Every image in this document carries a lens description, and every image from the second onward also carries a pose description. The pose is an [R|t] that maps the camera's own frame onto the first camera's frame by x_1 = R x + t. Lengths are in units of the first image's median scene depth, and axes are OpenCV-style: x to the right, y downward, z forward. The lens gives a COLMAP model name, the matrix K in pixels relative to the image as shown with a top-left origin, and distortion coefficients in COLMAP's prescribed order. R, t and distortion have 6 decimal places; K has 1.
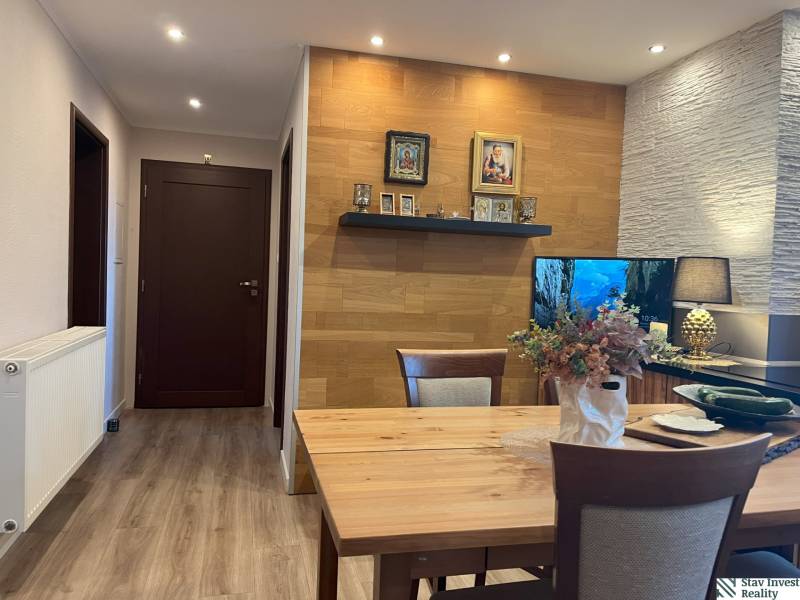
lens RADIAL K [[606.9, 0, 400.2], [0, 606.9, 304.4], [0, 0, 1]] dist [0.064398, -0.074676]
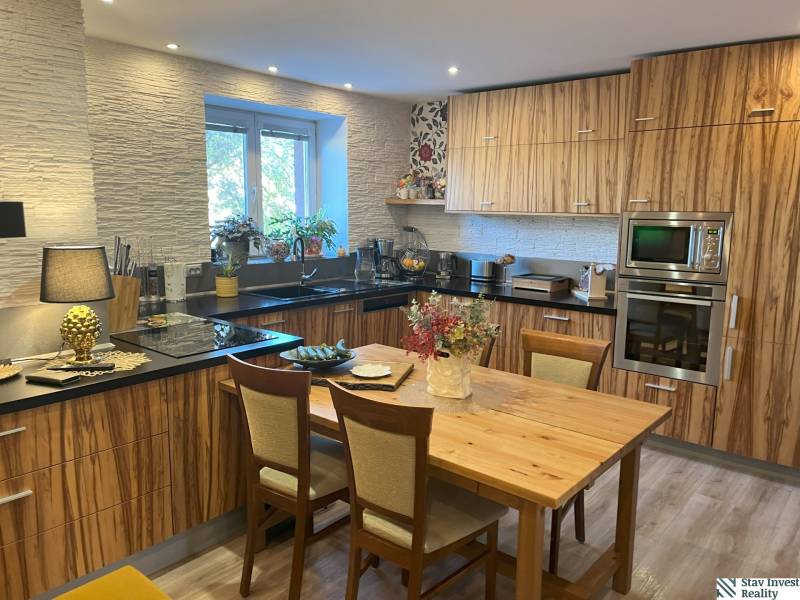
lens RADIAL K [[606.9, 0, 408.0], [0, 606.9, 306.4], [0, 0, 1]] dist [0.064398, -0.074676]
pose [[-0.579908, -0.183219, 0.793812, -0.457782], [-0.002309, 0.974748, 0.223294, -0.181676], [-0.814678, 0.127657, -0.565688, 1.088419]]
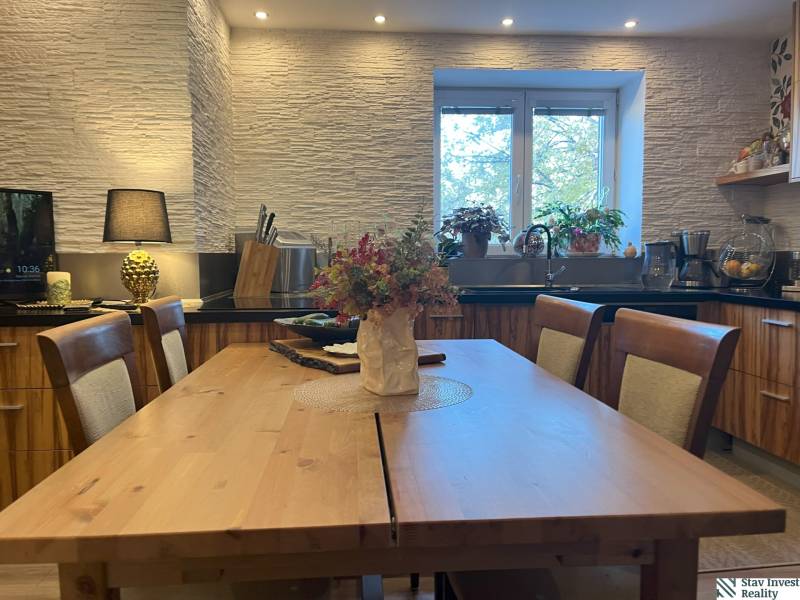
lens RADIAL K [[606.9, 0, 397.7], [0, 606.9, 305.6], [0, 0, 1]] dist [0.064398, -0.074676]
pose [[0.174040, -0.119163, 0.977502, -0.315899], [0.053369, 0.992334, 0.111469, 0.008167], [-0.983291, 0.032768, 0.179065, 0.465874]]
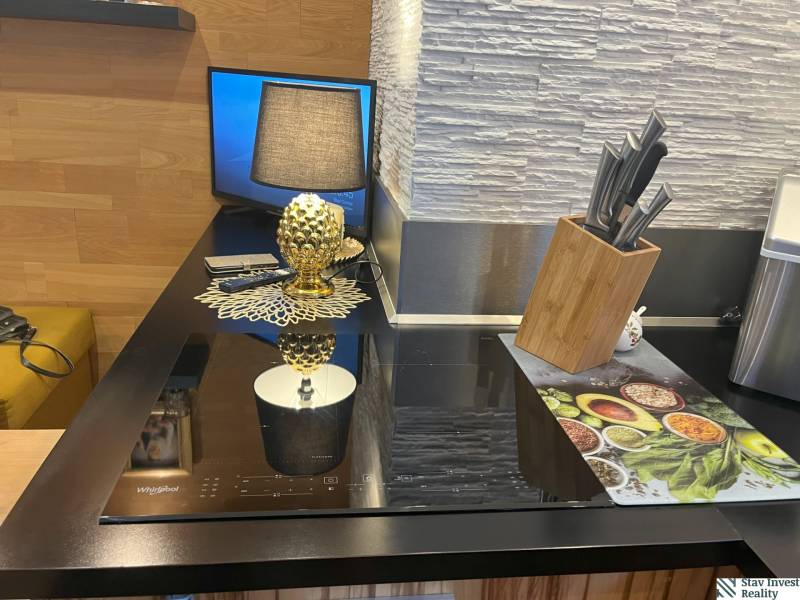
lens RADIAL K [[606.9, 0, 403.7], [0, 606.9, 298.2], [0, 0, 1]] dist [0.064398, -0.074676]
pose [[0.994455, 0.061694, -0.085159, 0.605362], [-0.034260, 0.955715, 0.292294, -0.058183], [0.099421, -0.287756, 0.952529, 0.513238]]
